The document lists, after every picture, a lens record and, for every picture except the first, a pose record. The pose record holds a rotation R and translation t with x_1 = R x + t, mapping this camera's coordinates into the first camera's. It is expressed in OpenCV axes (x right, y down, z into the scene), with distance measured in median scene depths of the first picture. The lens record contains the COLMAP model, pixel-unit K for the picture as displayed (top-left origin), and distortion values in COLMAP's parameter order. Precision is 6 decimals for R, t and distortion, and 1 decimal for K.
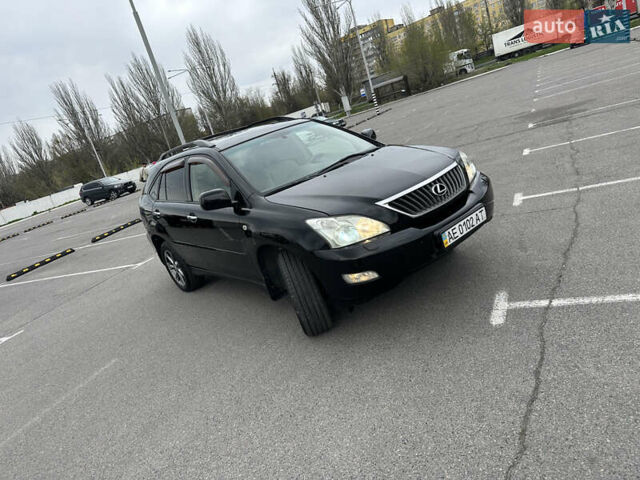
lens RADIAL K [[451.3, 0, 318.6], [0, 451.3, 237.4], [0, 0, 1]] dist [0.048379, -0.054400]
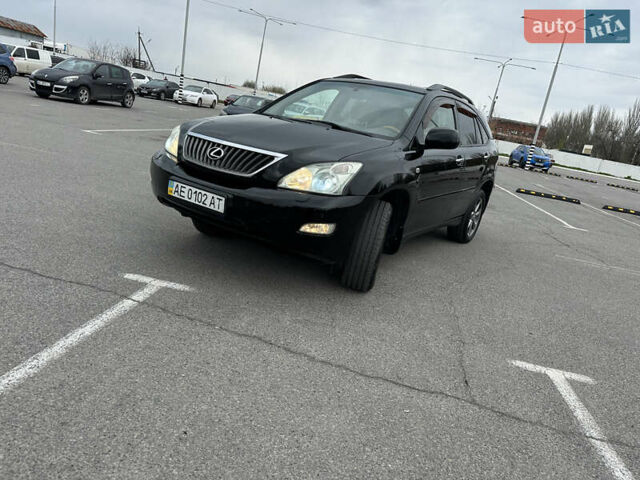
lens RADIAL K [[451.1, 0, 326.9], [0, 451.1, 239.3], [0, 0, 1]] dist [0.046796, -0.050436]
pose [[0.241366, 0.571552, -0.784264, 0.287683], [-0.499122, 0.766186, 0.404767, -0.115174], [0.832238, 0.293747, 0.470206, 0.198915]]
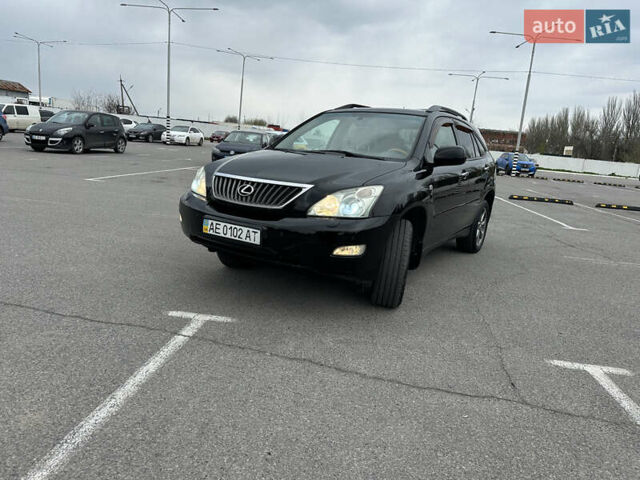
lens RADIAL K [[450.2, 0, 319.3], [0, 450.2, 230.7], [0, 0, 1]] dist [0.058842, -0.064199]
pose [[0.292439, 0.488799, -0.821921, 0.292300], [-0.424015, 0.836665, 0.346703, -0.110484], [0.857141, 0.247117, 0.451932, 0.176063]]
